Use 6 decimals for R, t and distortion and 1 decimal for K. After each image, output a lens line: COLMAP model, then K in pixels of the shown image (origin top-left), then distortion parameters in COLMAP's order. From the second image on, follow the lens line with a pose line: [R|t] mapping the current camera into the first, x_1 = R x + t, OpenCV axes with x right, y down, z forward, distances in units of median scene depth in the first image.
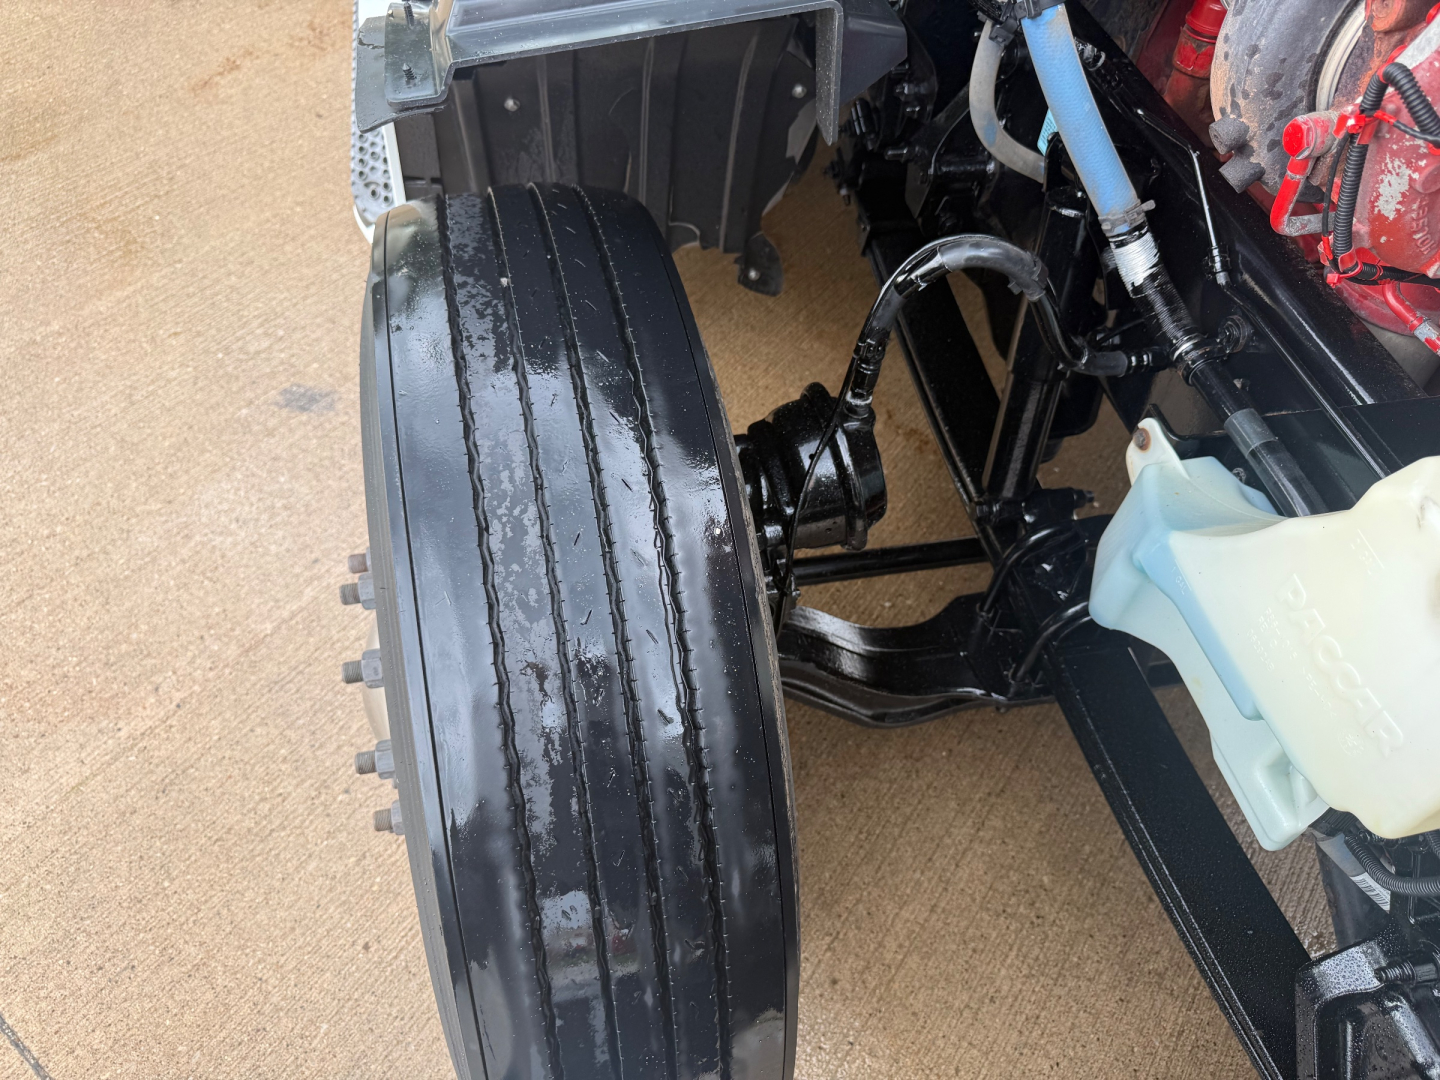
lens RADIAL K [[1043.3, 0, 720.4], [0, 1043.3, 556.9], [0, 0, 1]] dist [-0.008648, 0.000673]
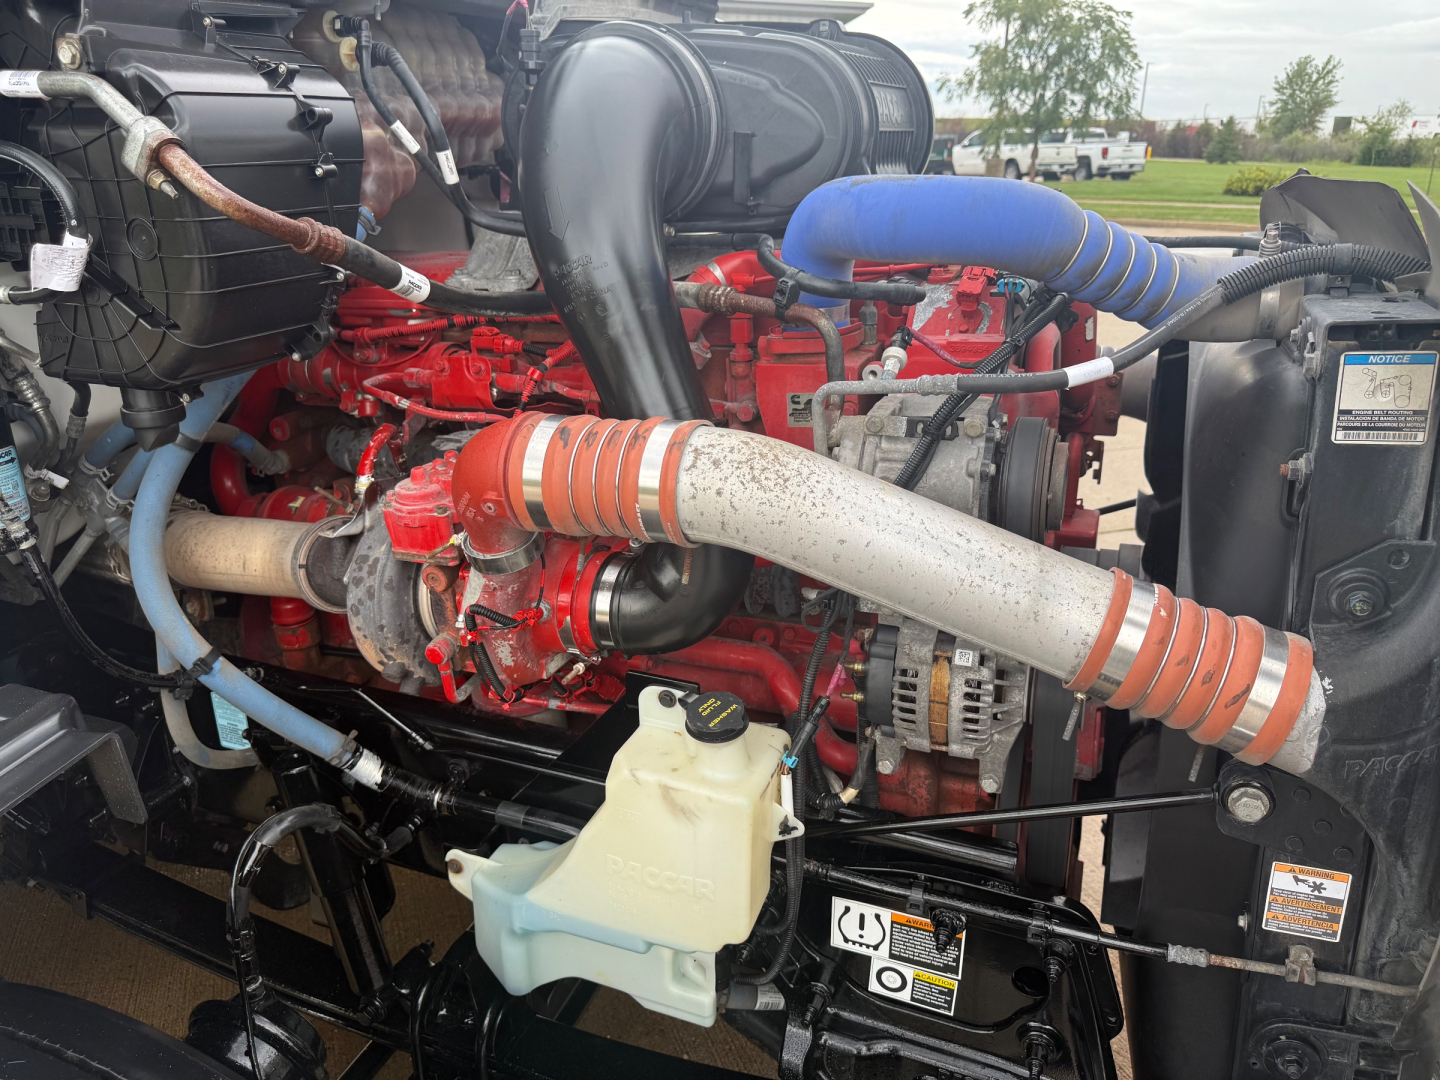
lens RADIAL K [[1018.9, 0, 720.0], [0, 1018.9, 540.0], [0, 0, 1]] dist [0.140668, -0.217632]
pose [[0.549926, -0.356740, 0.755194, -0.283459], [0.675180, 0.722128, -0.150540, 0.017220], [-0.491643, 0.592678, 0.637981, -0.294442]]
